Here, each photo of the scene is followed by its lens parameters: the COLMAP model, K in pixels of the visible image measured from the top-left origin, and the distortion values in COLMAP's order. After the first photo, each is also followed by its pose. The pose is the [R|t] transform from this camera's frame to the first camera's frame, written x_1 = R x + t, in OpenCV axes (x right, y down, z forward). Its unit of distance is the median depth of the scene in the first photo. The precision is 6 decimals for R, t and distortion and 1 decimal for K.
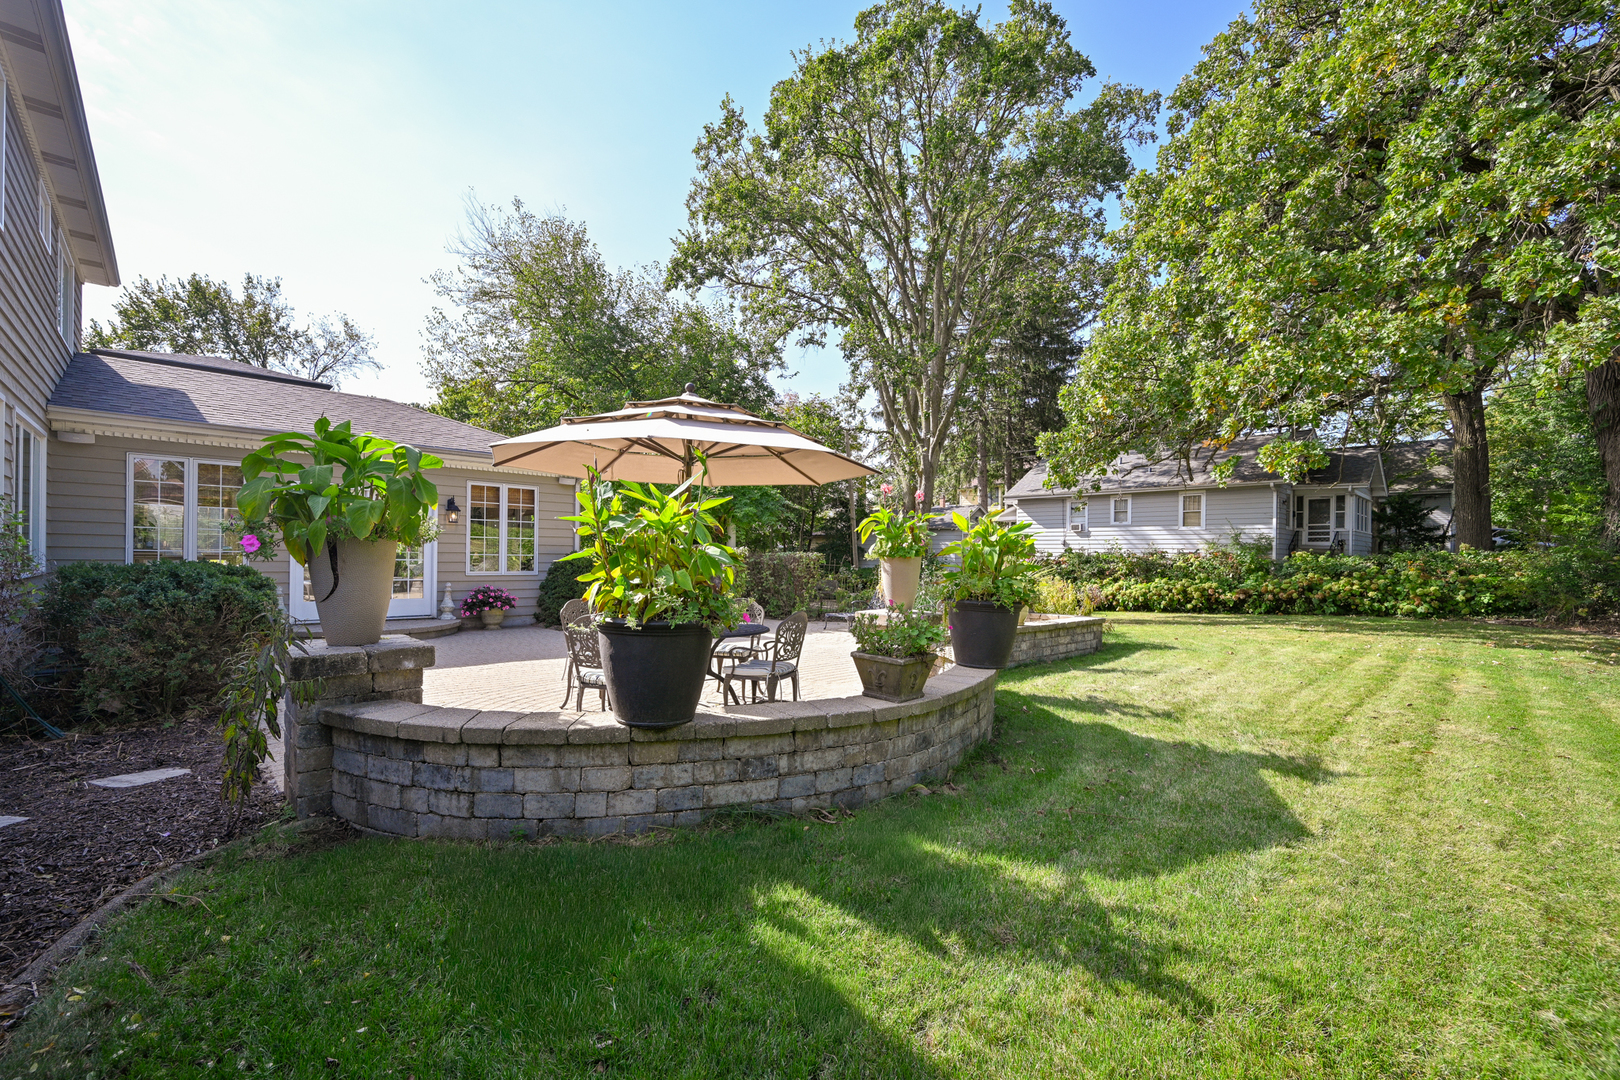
lens RADIAL K [[677.9, 0, 810.6], [0, 677.9, 550.2], [0, 0, 1]] dist [0.003627, 0.000346]
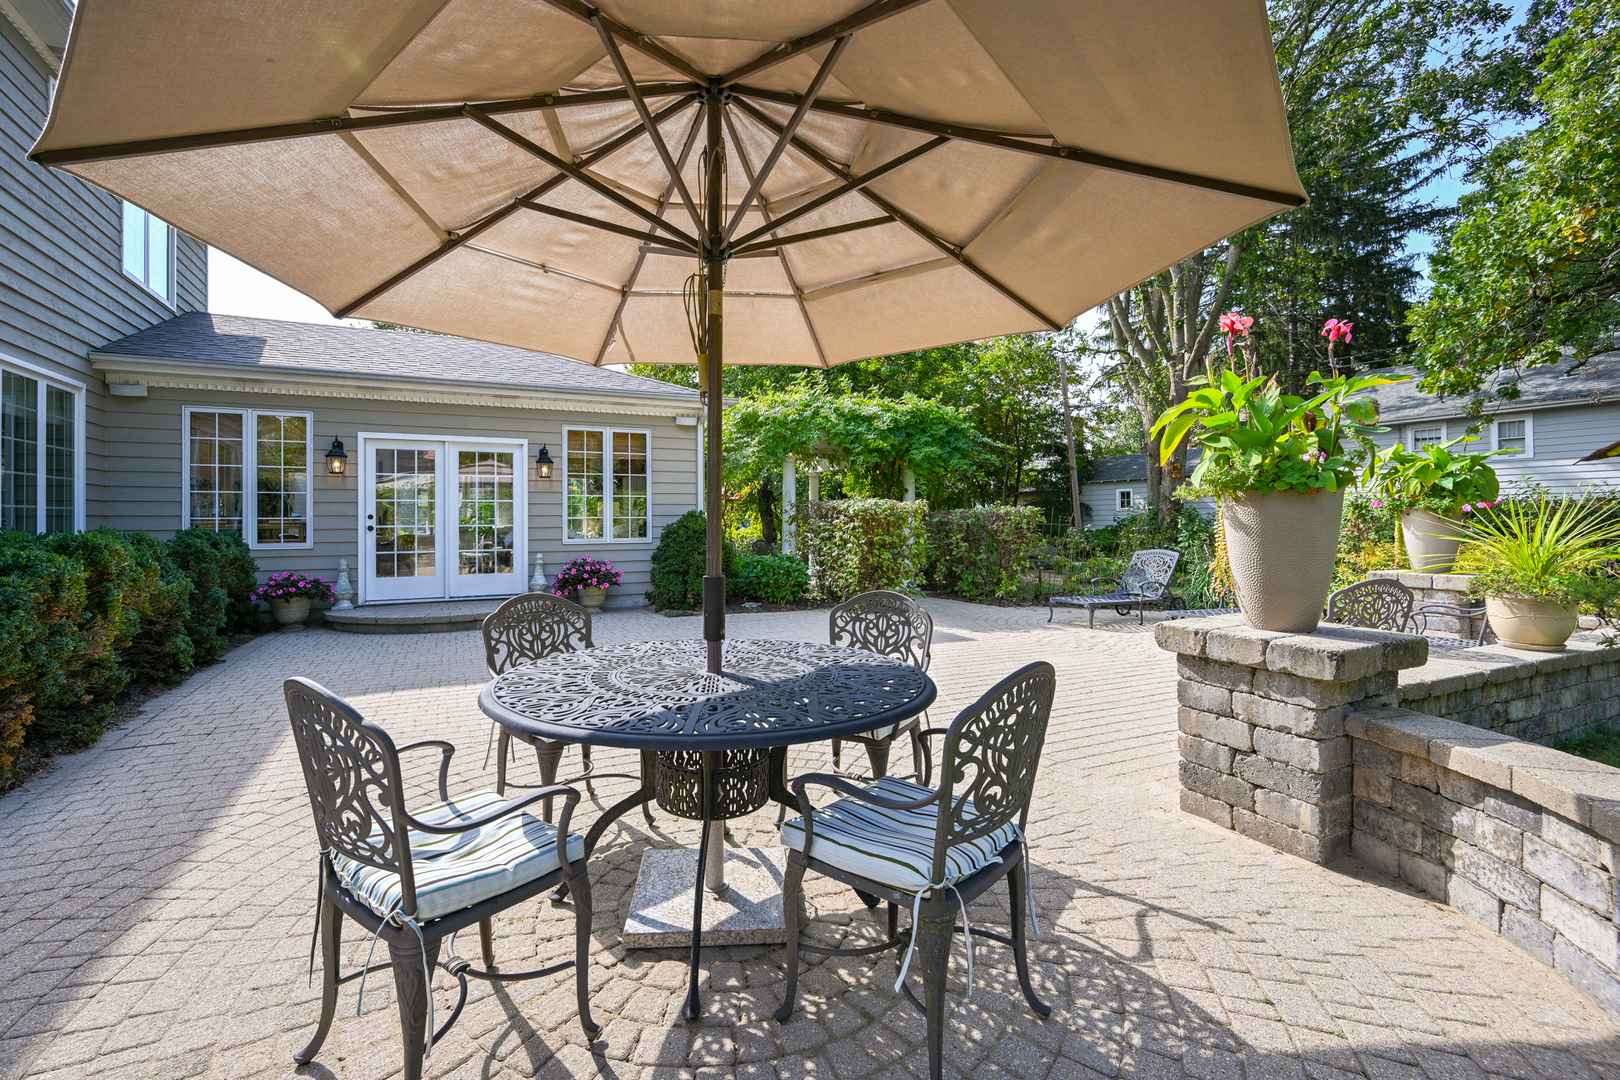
lens RADIAL K [[677.9, 0, 775.8], [0, 677.9, 516.2], [0, 0, 1]] dist [0.003627, 0.000346]
pose [[0.943446, -0.021589, -0.330823, -0.009202], [0.021779, 0.999758, -0.003135, 0.011031], [0.330810, -0.004247, 0.943688, 0.296752]]
